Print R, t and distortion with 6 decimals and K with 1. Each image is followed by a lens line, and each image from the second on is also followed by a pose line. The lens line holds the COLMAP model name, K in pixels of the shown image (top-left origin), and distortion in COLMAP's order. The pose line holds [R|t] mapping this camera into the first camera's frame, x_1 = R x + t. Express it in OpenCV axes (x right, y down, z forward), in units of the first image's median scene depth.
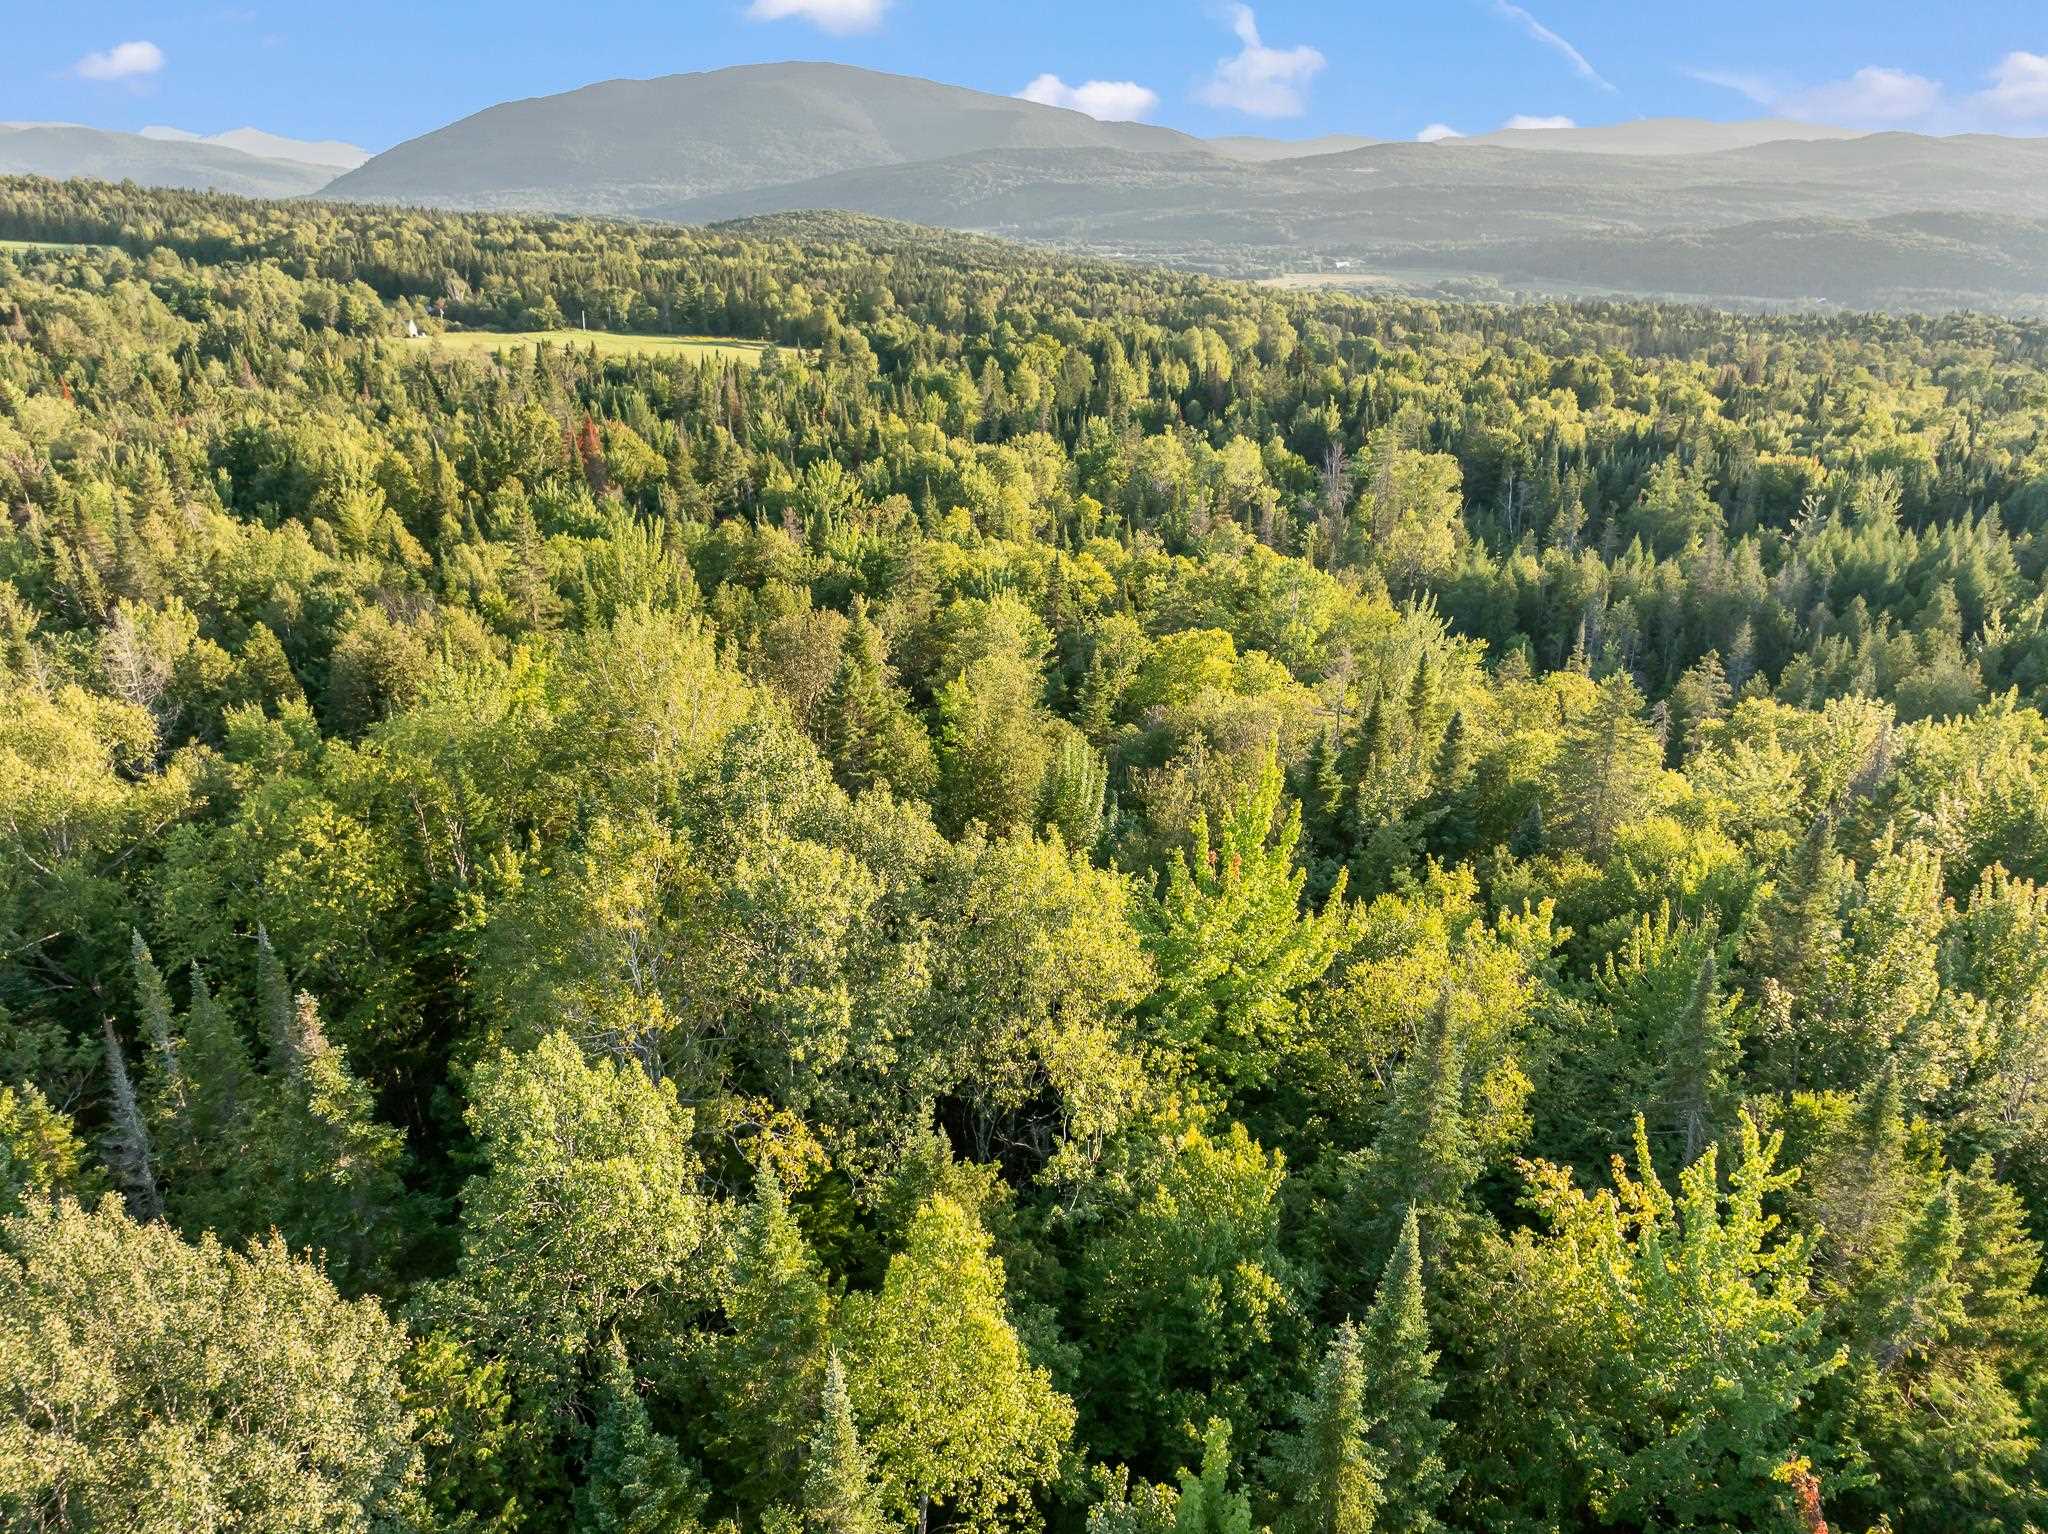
lens RADIAL K [[1455.2, 0, 1014.3], [0, 1455.2, 752.3], [0, 0, 1]] dist [-0.046694, 0.016764]
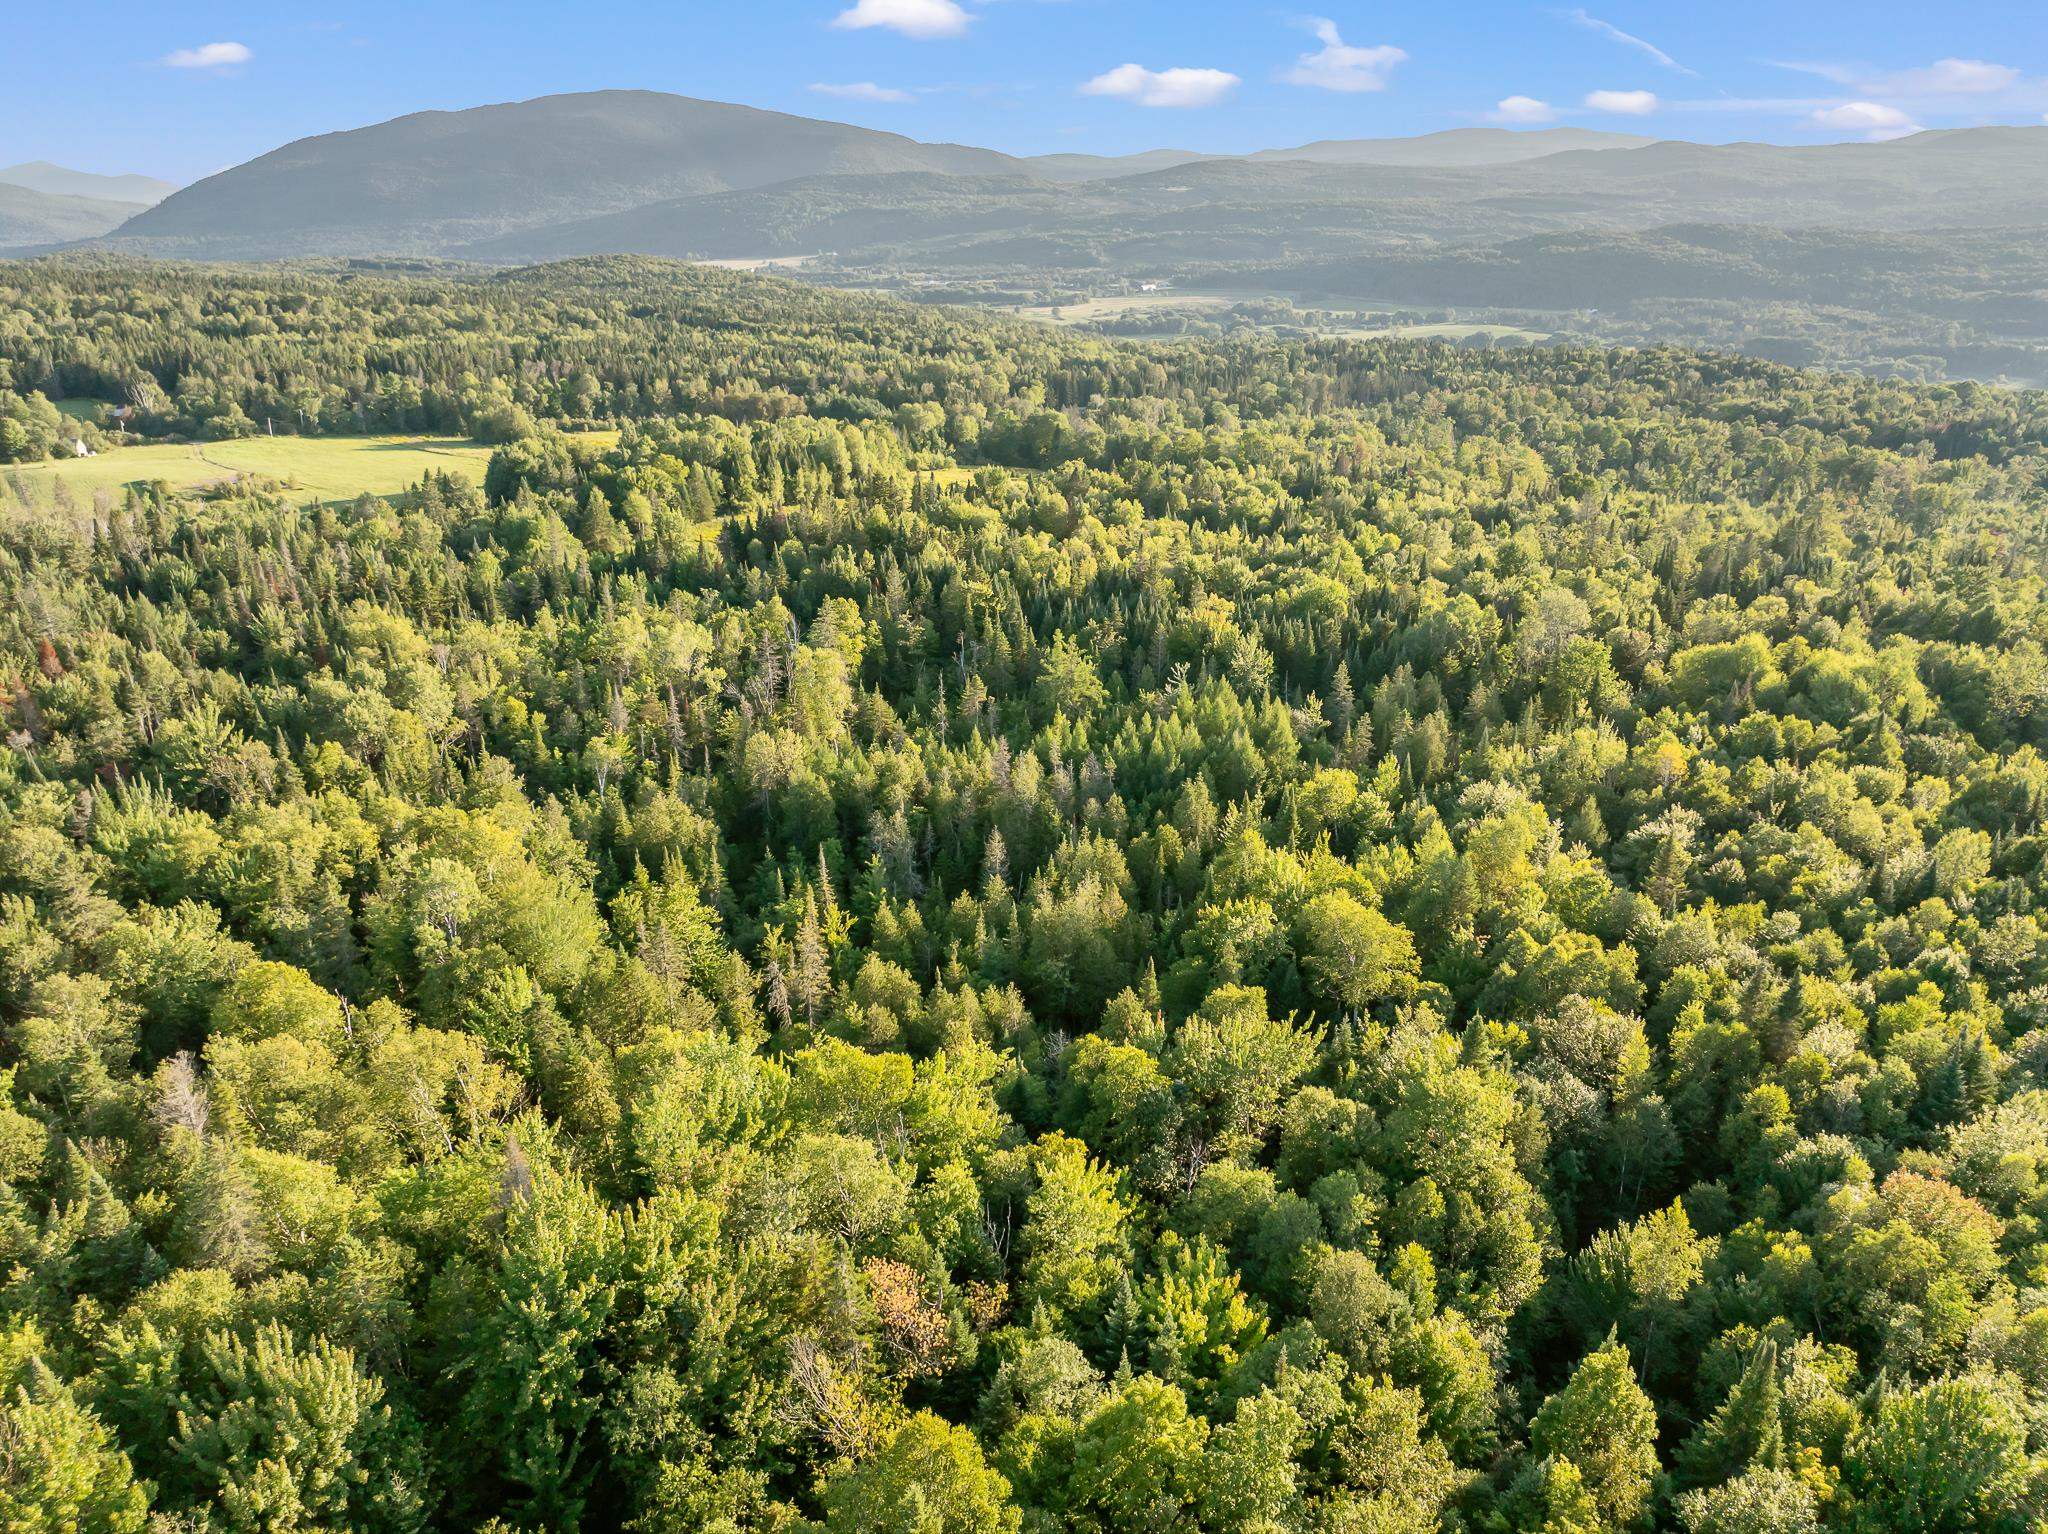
lens RADIAL K [[1455.2, 0, 1016.8], [0, 1455.2, 739.2], [0, 0, 1]] dist [-0.046694, 0.016764]
pose [[0.994211, -0.054157, 0.092796, 0.100981], [0.055813, 0.998323, -0.015342, -0.034255], [-0.091810, 0.020433, 0.995567, -0.032603]]
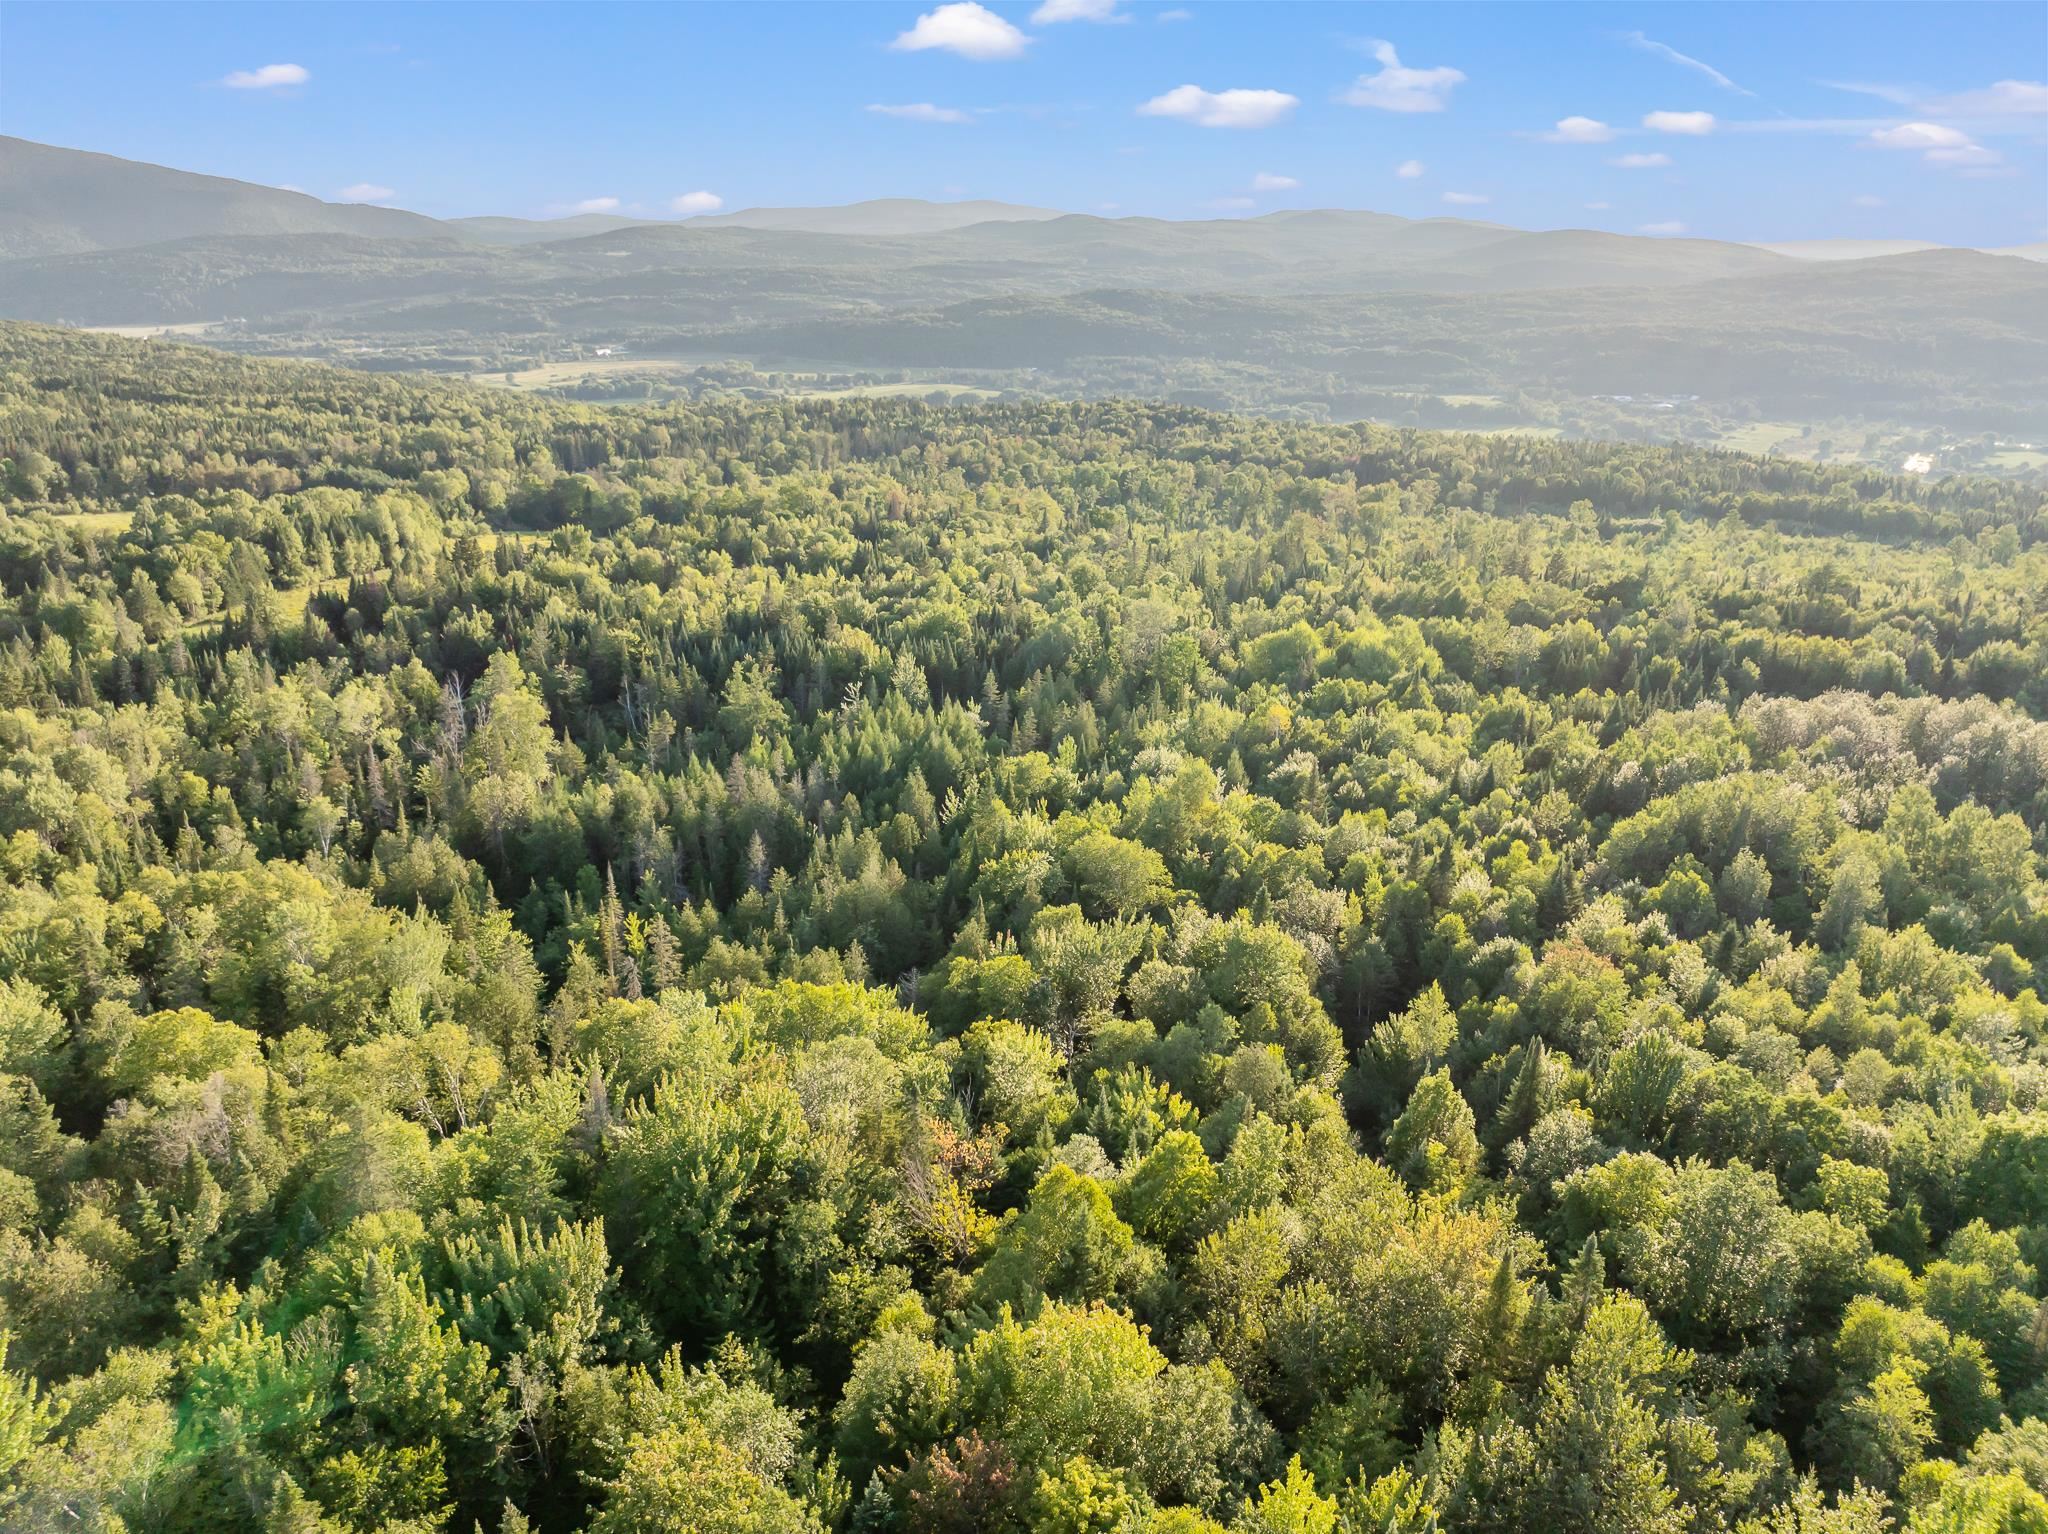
lens RADIAL K [[1455.2, 0, 1022.9], [0, 1455.2, 763.7], [0, 0, 1]] dist [-0.046694, 0.016764]
pose [[0.889289, -0.149938, 0.432068, 0.043223], [0.166527, 0.986037, -0.000570, -0.026597], [-0.425950, 0.072458, 0.901841, -0.055504]]
